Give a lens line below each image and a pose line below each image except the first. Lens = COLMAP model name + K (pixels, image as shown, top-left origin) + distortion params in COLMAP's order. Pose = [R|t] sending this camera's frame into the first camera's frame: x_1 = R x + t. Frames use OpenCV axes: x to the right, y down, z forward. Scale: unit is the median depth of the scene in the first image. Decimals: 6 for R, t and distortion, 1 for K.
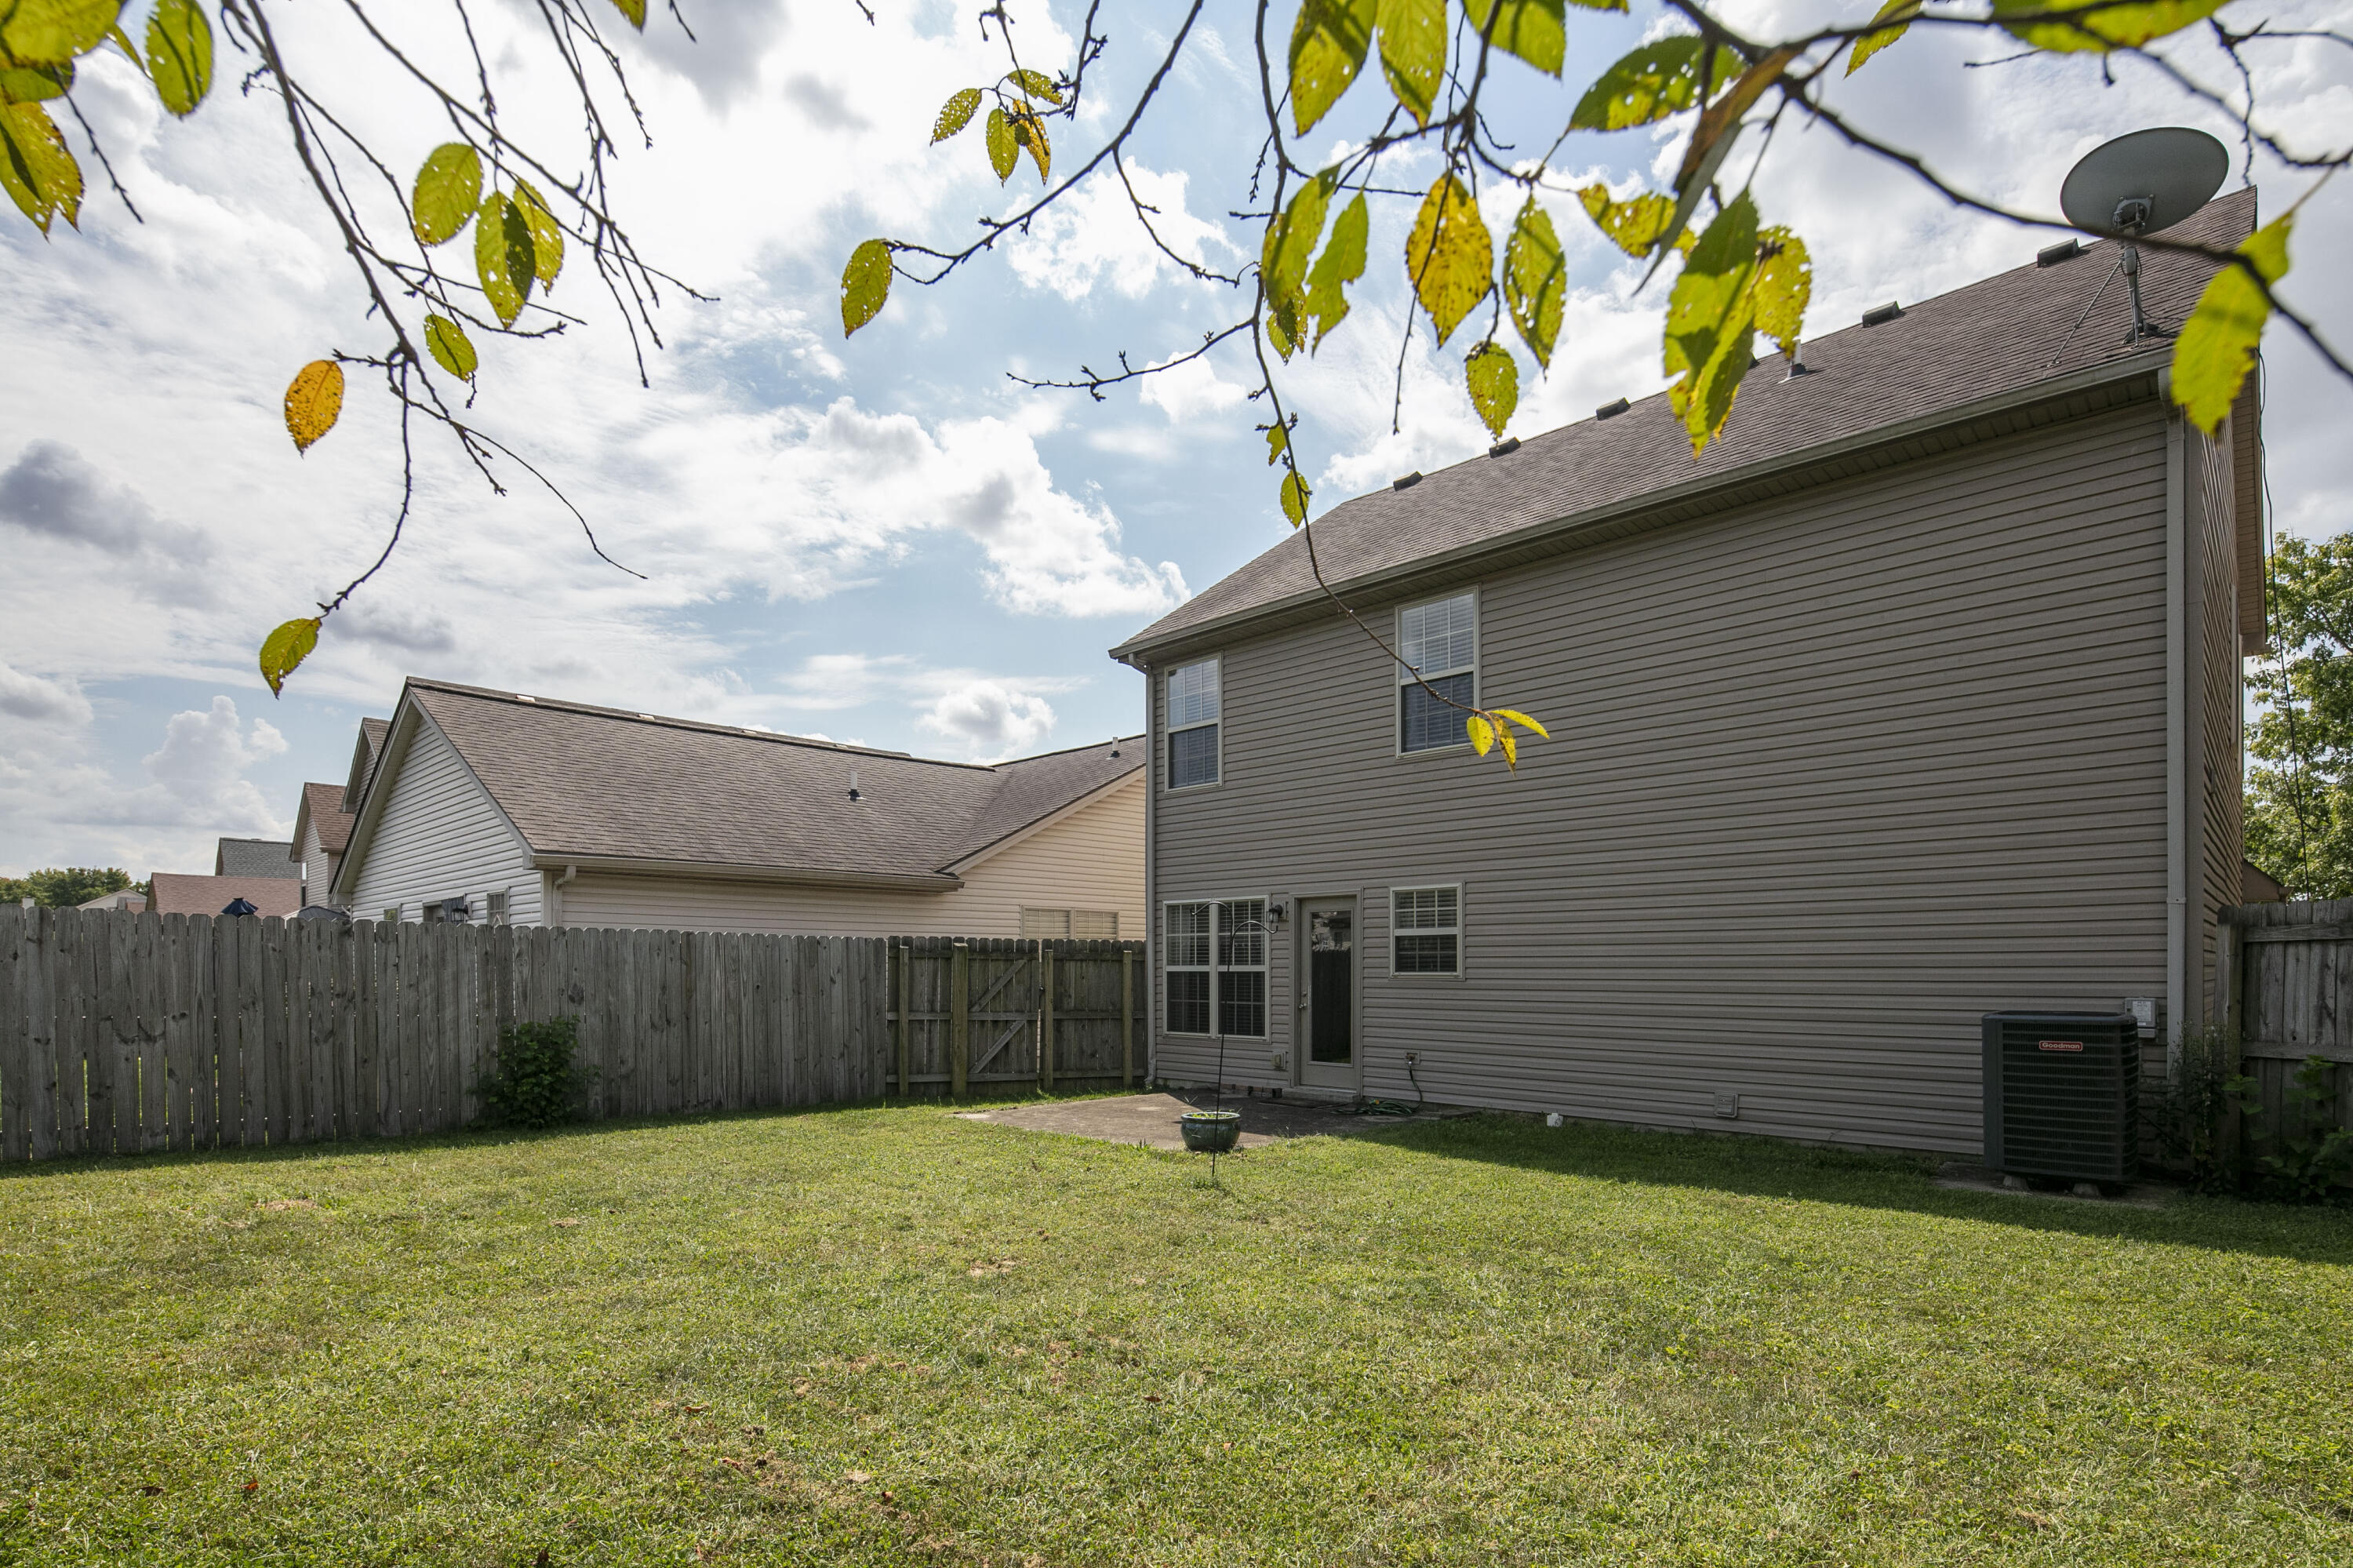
lens RADIAL K [[1117.2, 0, 1176.5], [0, 1117.2, 784.0], [0, 0, 1]] dist [-0.010868, -0.000922]
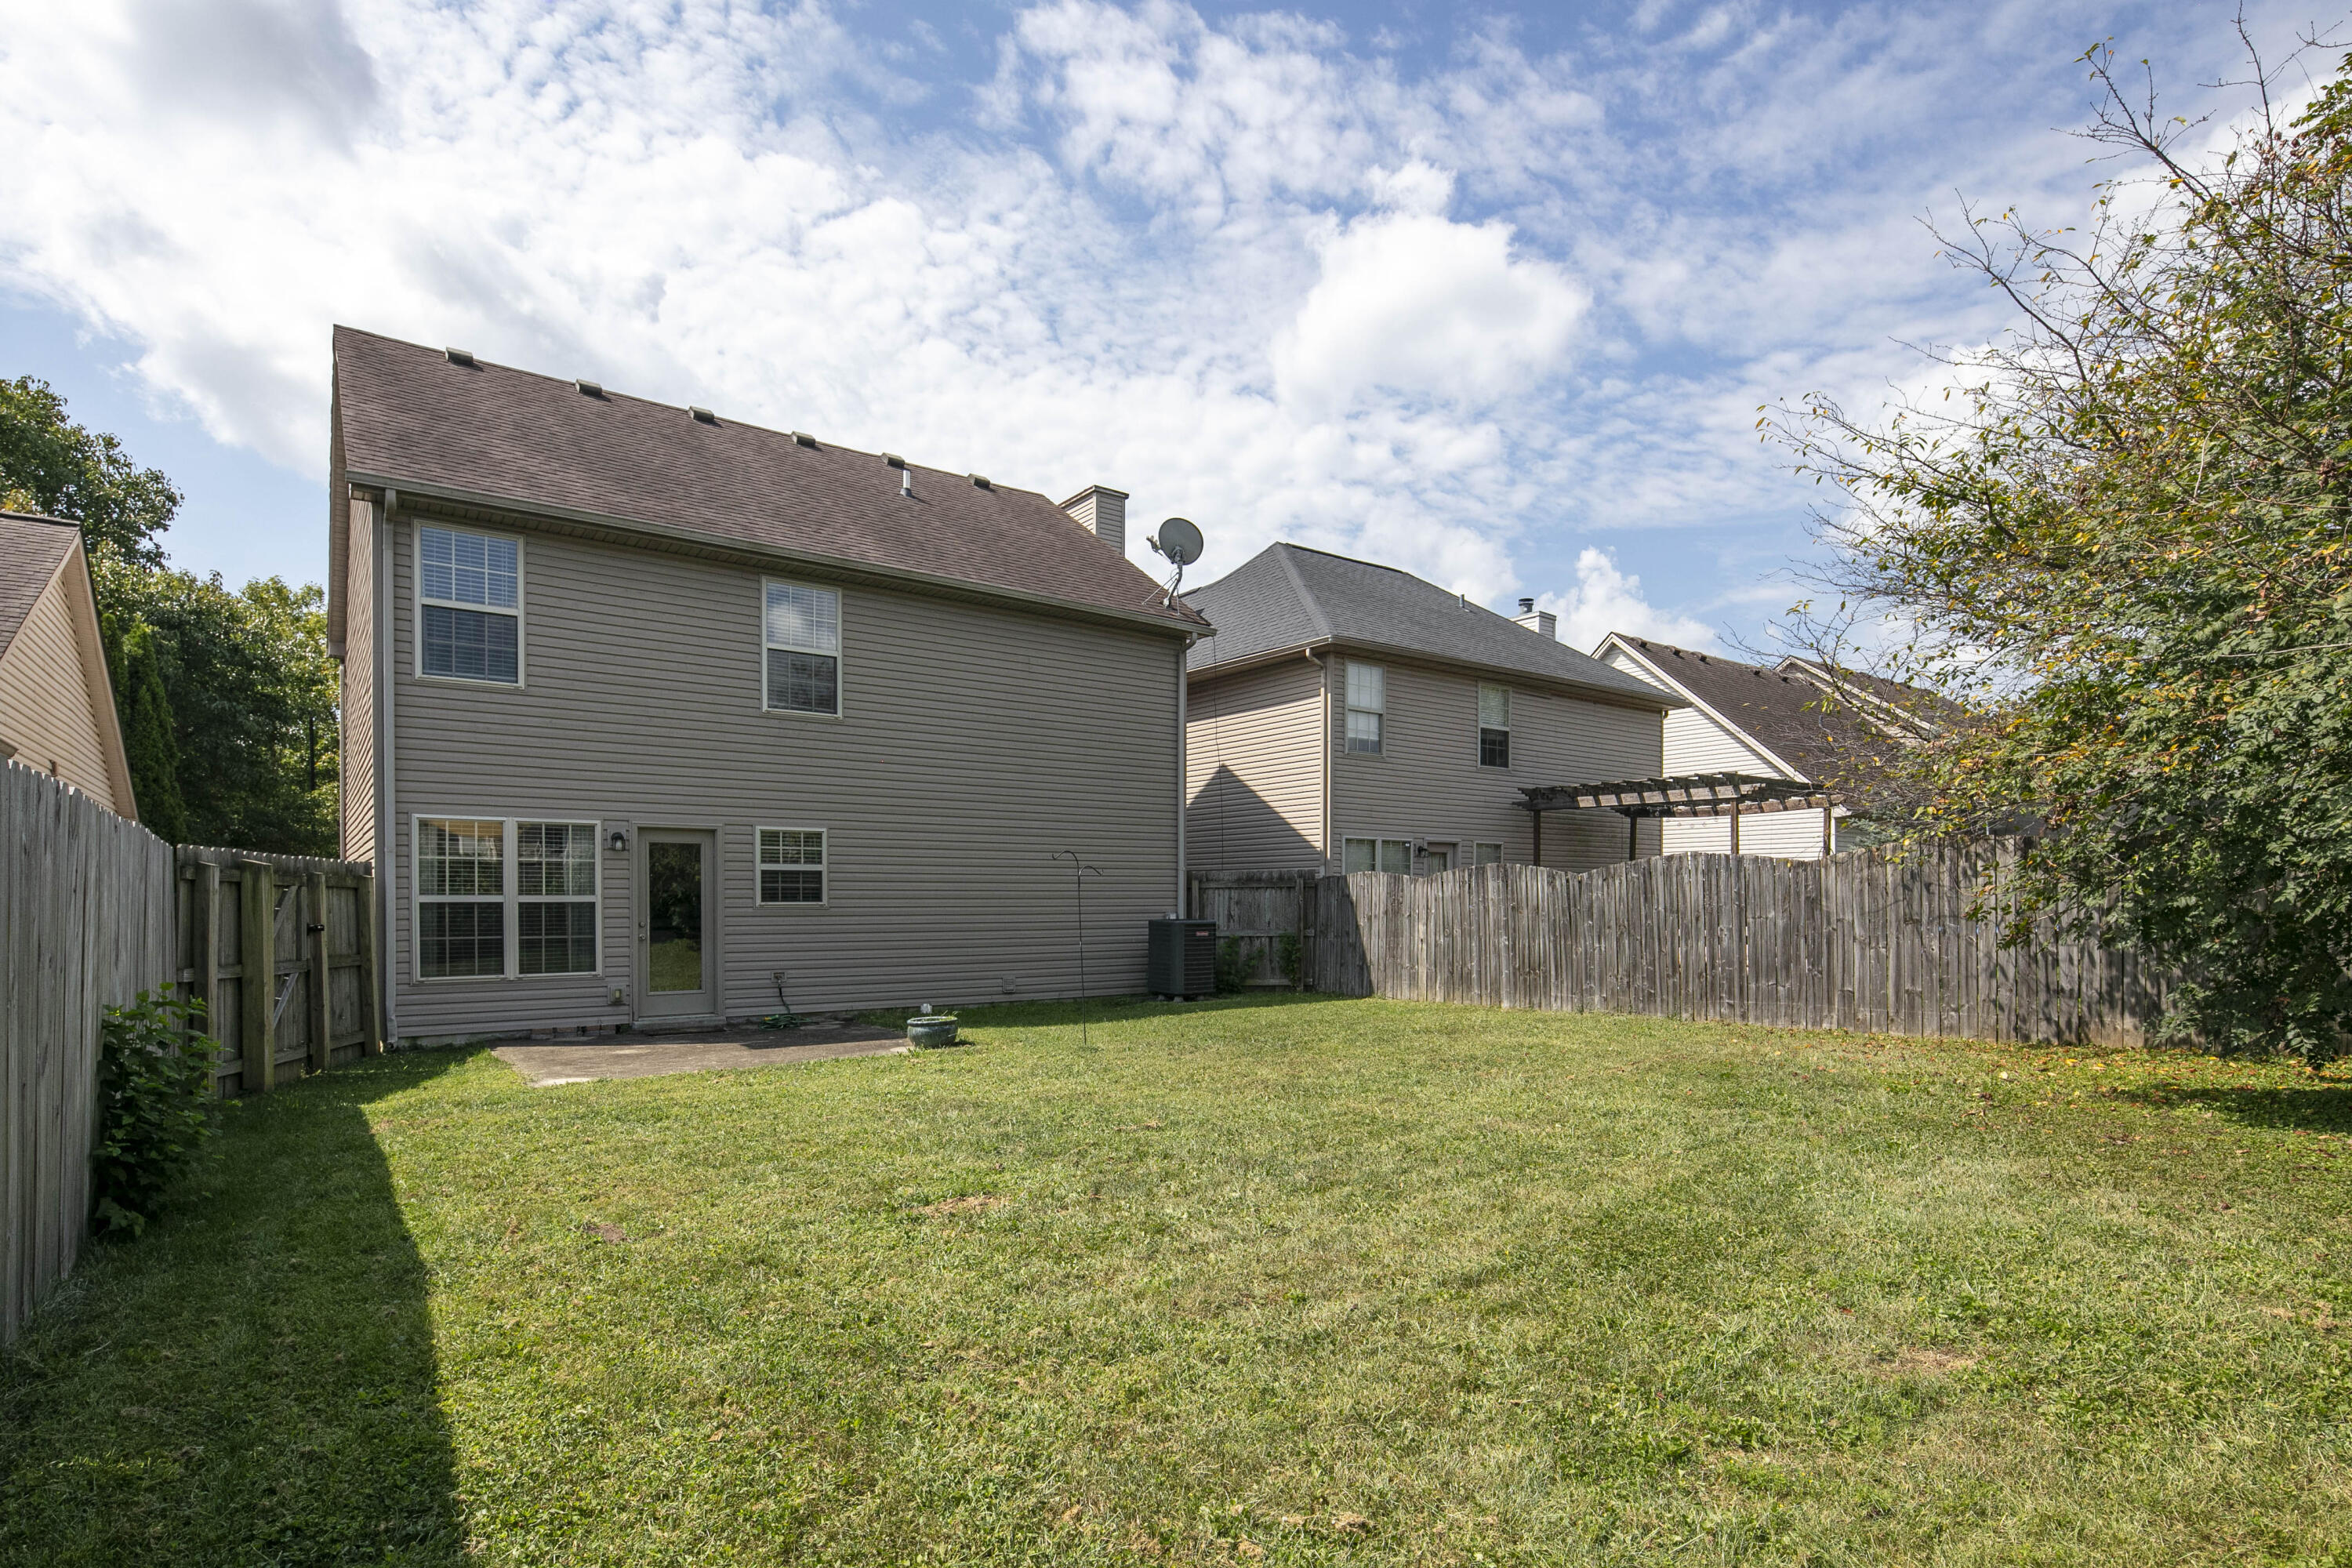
lens RADIAL K [[1116.7, 0, 1176.0], [0, 1116.7, 784.0], [0, 0, 1]] dist [-0.010868, -0.000922]
pose [[0.148754, 0.128178, 0.980532, -0.860513], [-0.137095, 0.984662, -0.107919, 0.119446], [-0.979325, -0.118373, 0.164045, 0.443446]]
